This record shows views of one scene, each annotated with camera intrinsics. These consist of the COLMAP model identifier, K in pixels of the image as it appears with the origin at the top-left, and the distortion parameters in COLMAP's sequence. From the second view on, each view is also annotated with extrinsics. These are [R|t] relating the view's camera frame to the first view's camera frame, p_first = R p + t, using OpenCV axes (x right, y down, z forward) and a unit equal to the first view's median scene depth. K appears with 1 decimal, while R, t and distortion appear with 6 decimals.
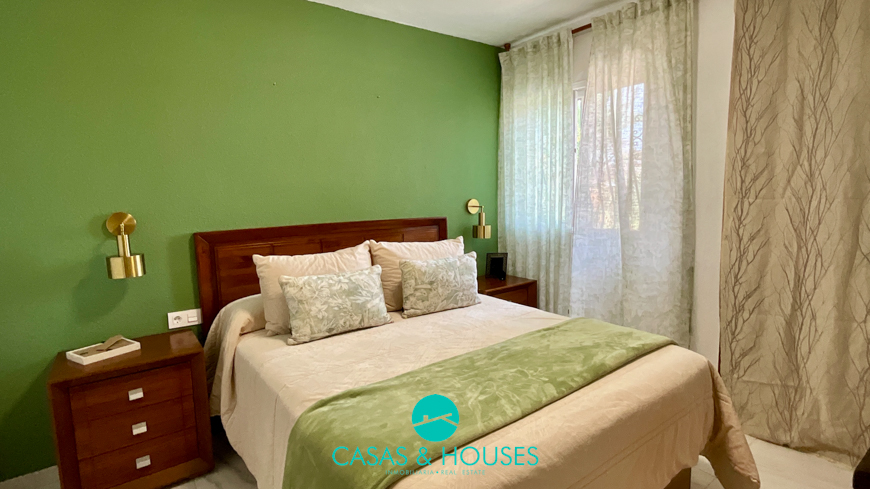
lens RADIAL K [[434.5, 0, 435.0], [0, 434.5, 244.5], [0, 0, 1]] dist [-0.001167, 0.002016]
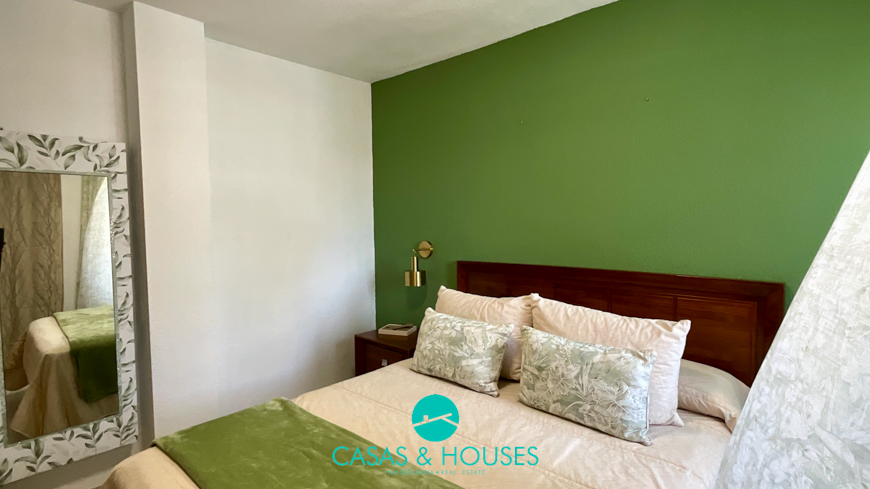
lens RADIAL K [[434.5, 0, 435.0], [0, 434.5, 244.5], [0, 0, 1]] dist [-0.001167, 0.002016]
pose [[0.202945, 0.079631, -0.975947, 0.702289], [-0.111134, 0.992121, 0.057840, -0.149712], [0.972863, 0.096722, 0.210196, 0.735160]]
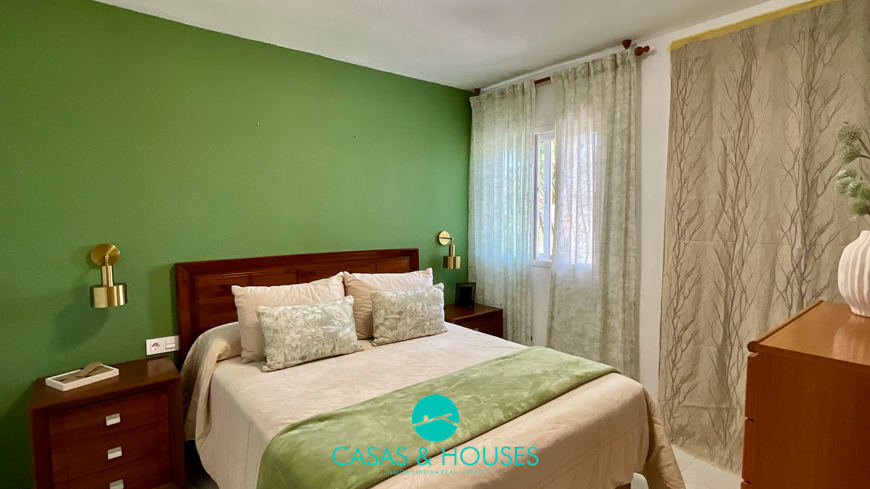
lens RADIAL K [[434.5, 0, 435.0], [0, 434.5, 244.5], [0, 0, 1]] dist [-0.001167, 0.002016]
pose [[0.998866, 0.015180, 0.045127, 0.029240], [-0.012928, 0.998676, -0.049783, -0.031287], [-0.045823, 0.049143, 0.997740, -0.092242]]
